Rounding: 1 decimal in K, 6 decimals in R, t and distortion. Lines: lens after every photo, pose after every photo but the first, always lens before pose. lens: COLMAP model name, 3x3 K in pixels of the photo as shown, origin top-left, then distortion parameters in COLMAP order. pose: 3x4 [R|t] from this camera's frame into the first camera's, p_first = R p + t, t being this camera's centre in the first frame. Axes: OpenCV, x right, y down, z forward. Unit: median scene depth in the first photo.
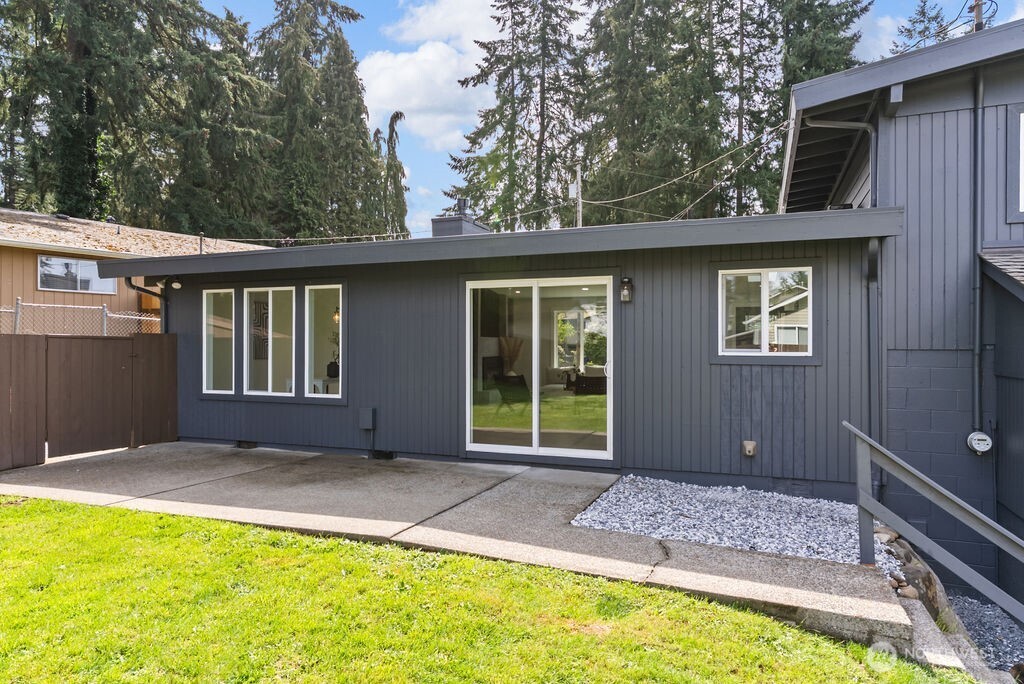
lens RADIAL K [[643.3, 0, 513.2], [0, 643.3, 341.1], [0, 0, 1]] dist [-0.008229, -0.000895]
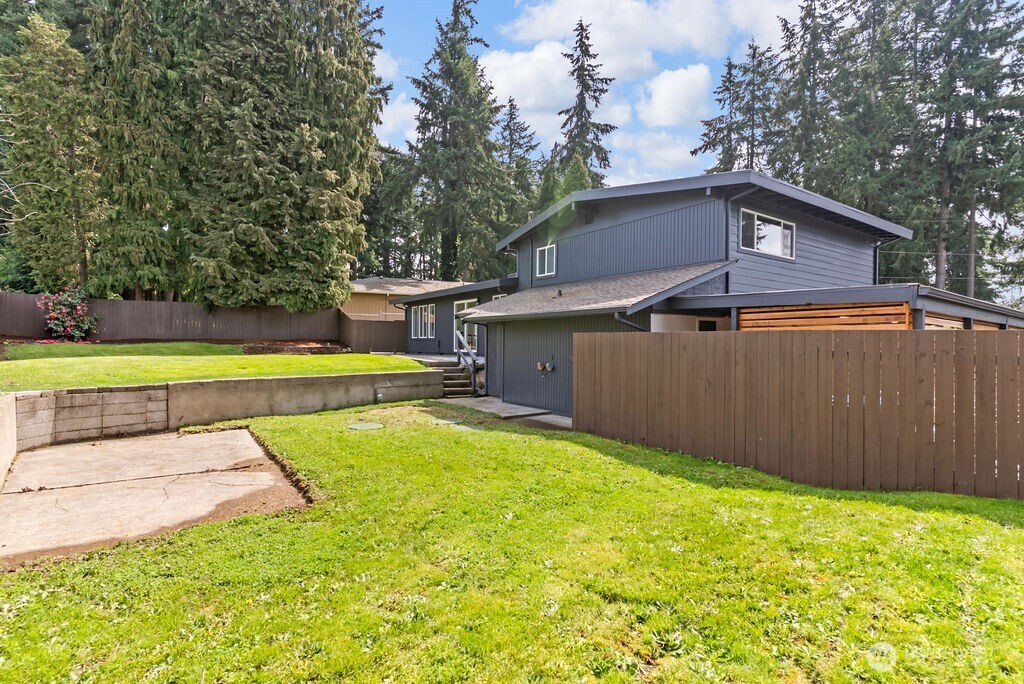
lens RADIAL K [[487.3, 0, 512.3], [0, 487.3, 342.7], [0, 0, 1]] dist [0.002606, 0.000158]
pose [[0.829440, 0.006834, -0.558554, 0.195778], [-0.005170, 0.999976, 0.004557, 0.013068], [0.558572, -0.000892, 0.829455, -0.113066]]
